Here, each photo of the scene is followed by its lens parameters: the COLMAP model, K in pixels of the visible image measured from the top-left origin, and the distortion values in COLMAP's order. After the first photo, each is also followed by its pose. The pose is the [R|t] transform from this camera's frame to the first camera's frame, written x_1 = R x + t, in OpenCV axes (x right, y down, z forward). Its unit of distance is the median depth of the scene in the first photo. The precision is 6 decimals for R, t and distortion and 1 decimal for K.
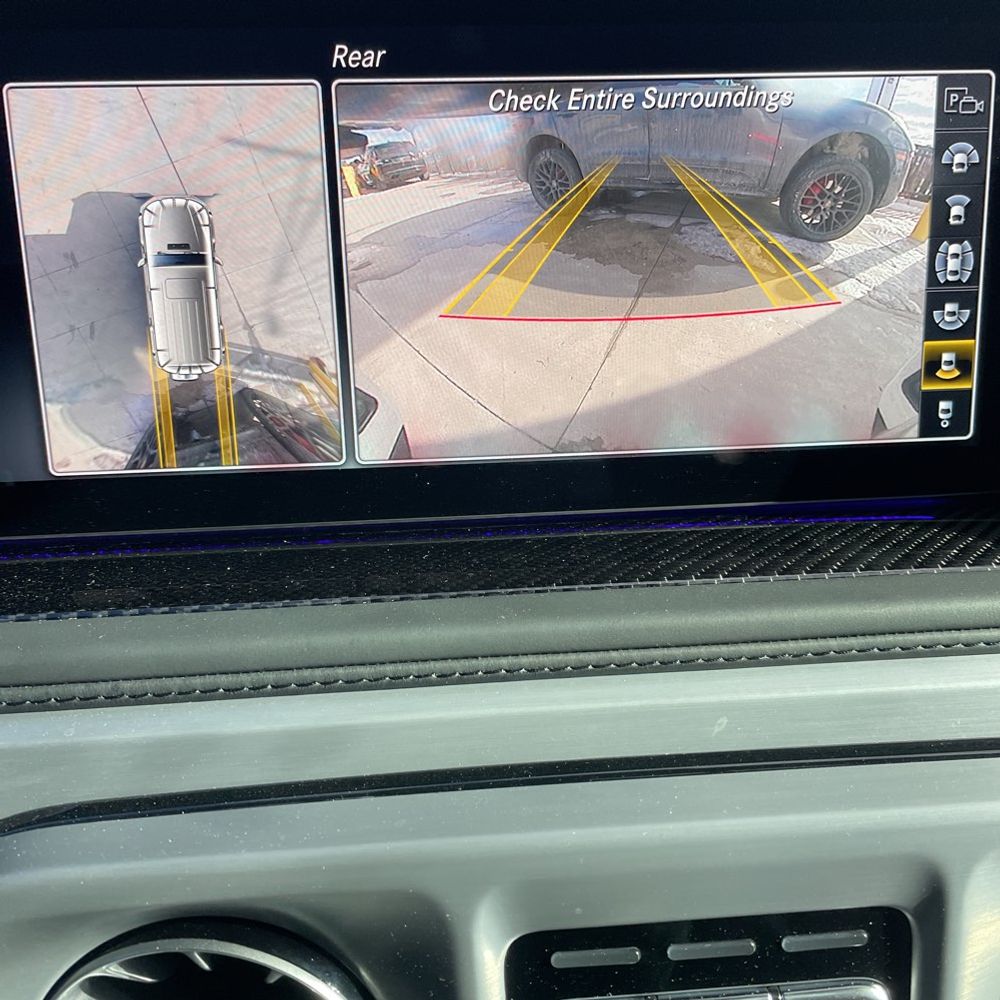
lens RADIAL K [[1017.5, 0, 514.6], [0, 1017.5, 518.1], [0, 0, 1]] dist [0.022895, 0.000000]
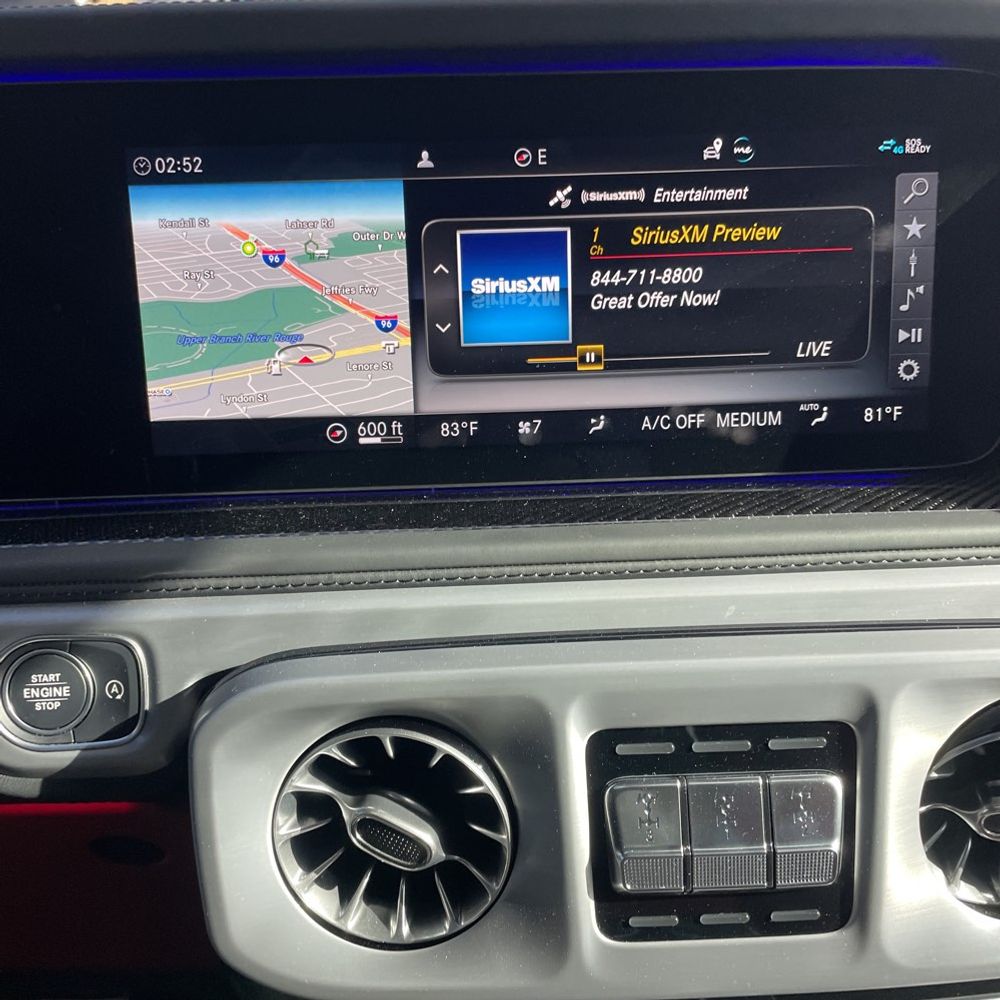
lens RADIAL K [[1017.5, 0, 502.1], [0, 1017.5, 508.4], [0, 0, 1]] dist [0.022895, 0.000000]
pose [[0.998254, 0.006675, -0.058683, -0.043786], [-0.009124, 0.999094, -0.041570, 0.122240], [0.058353, 0.042033, 0.997411, -0.509097]]
